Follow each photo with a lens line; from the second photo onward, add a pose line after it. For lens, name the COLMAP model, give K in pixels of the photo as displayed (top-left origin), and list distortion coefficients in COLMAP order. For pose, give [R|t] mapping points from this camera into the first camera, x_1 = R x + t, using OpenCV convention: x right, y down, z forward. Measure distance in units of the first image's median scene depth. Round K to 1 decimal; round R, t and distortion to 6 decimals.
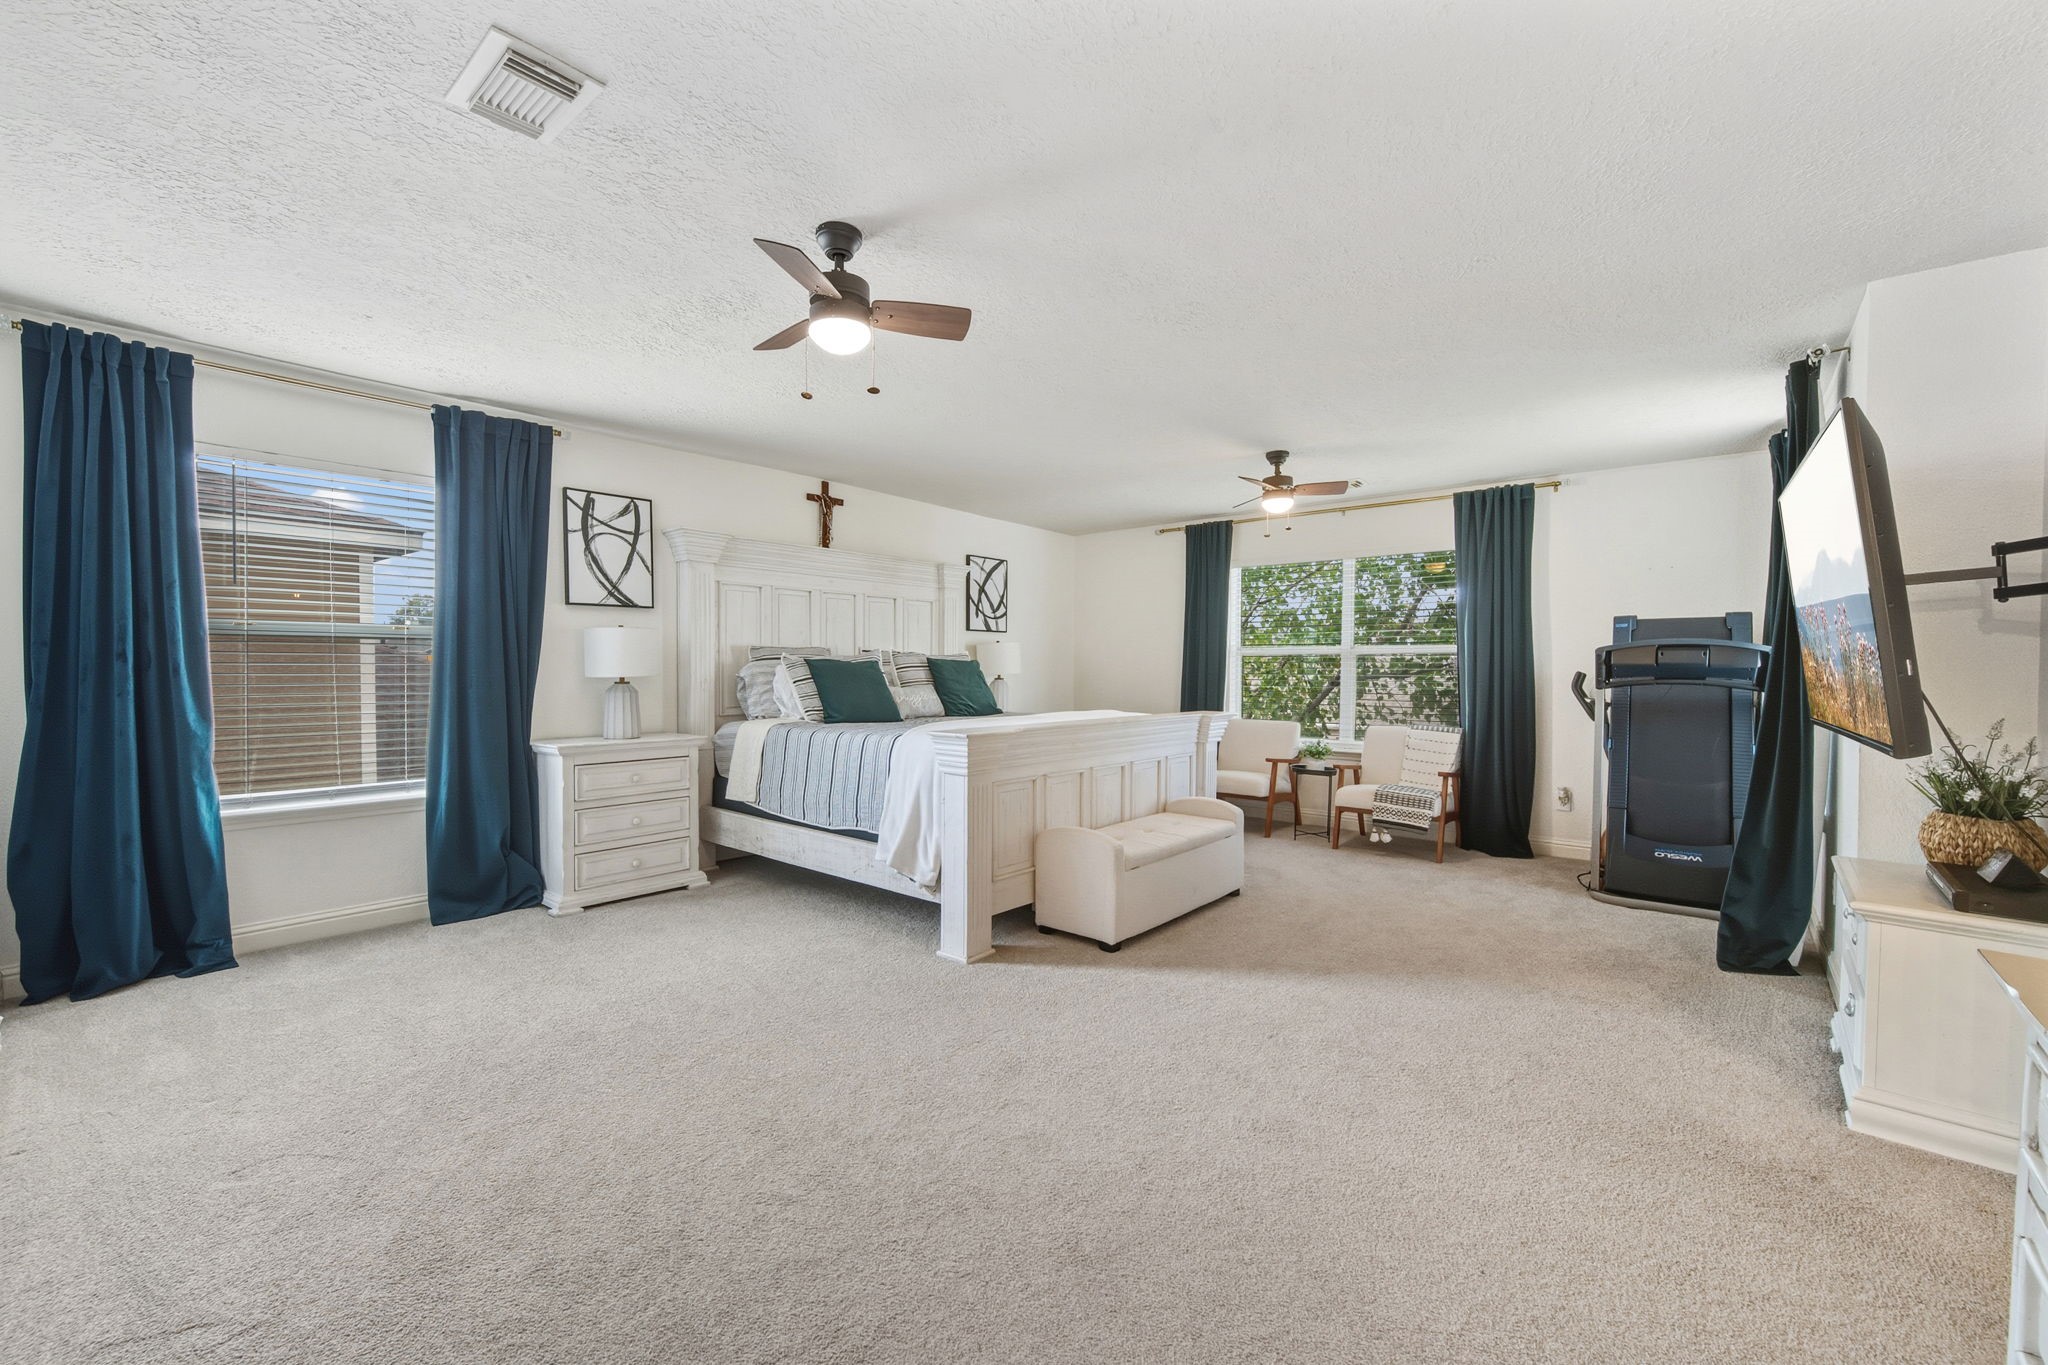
lens RADIAL K [[828.8, 0, 1022.1], [0, 828.8, 686.6], [0, 0, 1]] dist [-0.001105, -0.000014]
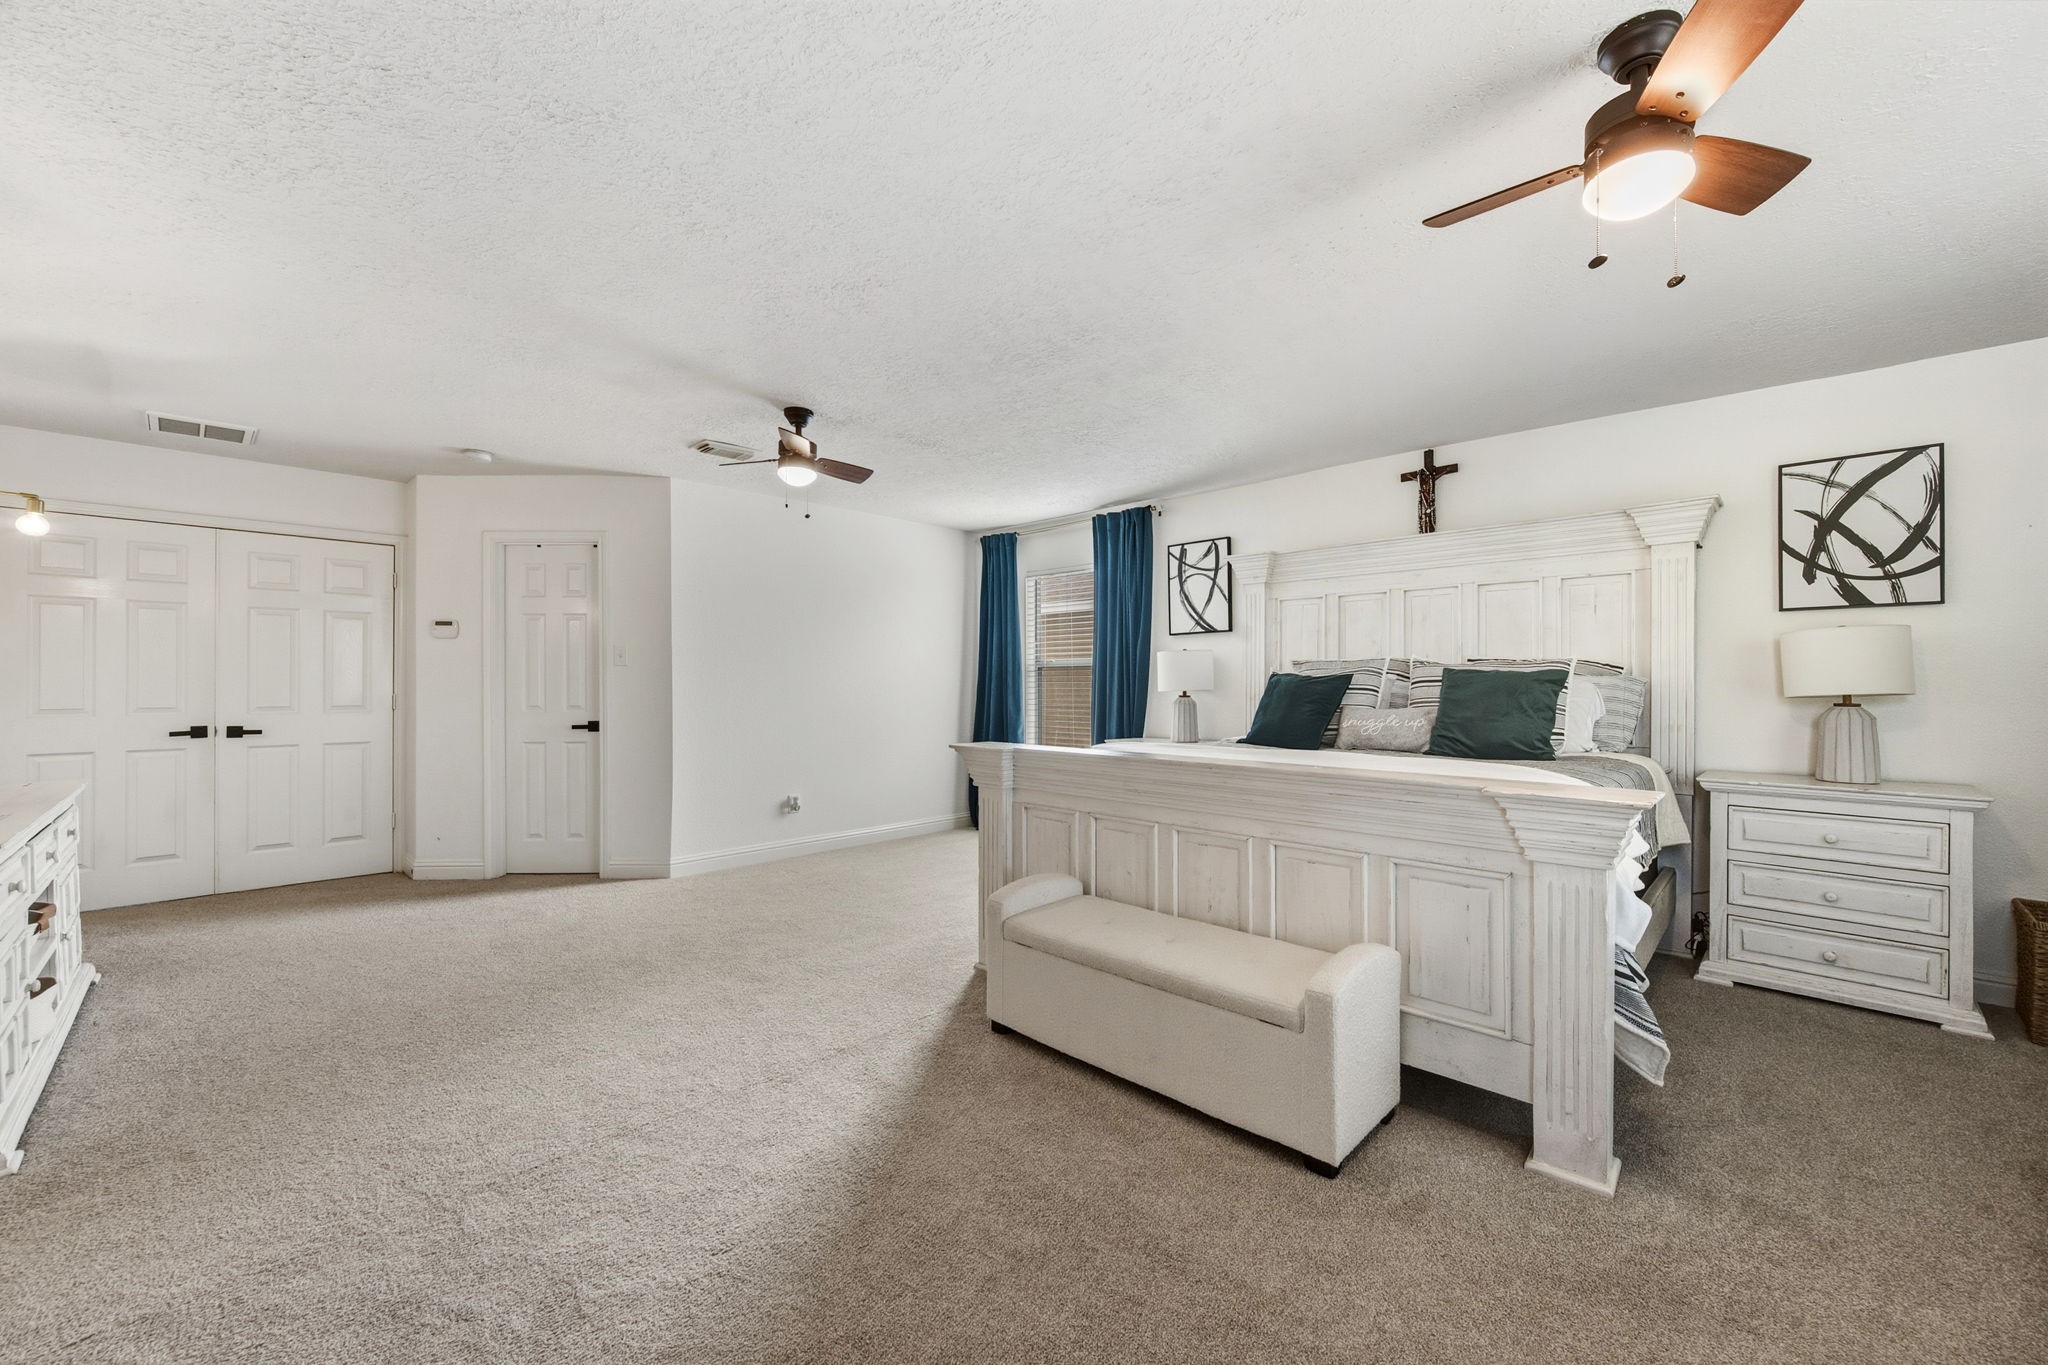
lens RADIAL K [[791.2, 0, 1021.4], [0, 791.2, 684.2], [0, 0, 1]] dist [-0.000214, -0.000127]
pose [[-0.062383, -0.001104, -0.998052, 0.662374], [-0.019876, 0.999802, 0.000137, -0.016945], [0.997854, 0.019845, -0.062392, 0.794958]]
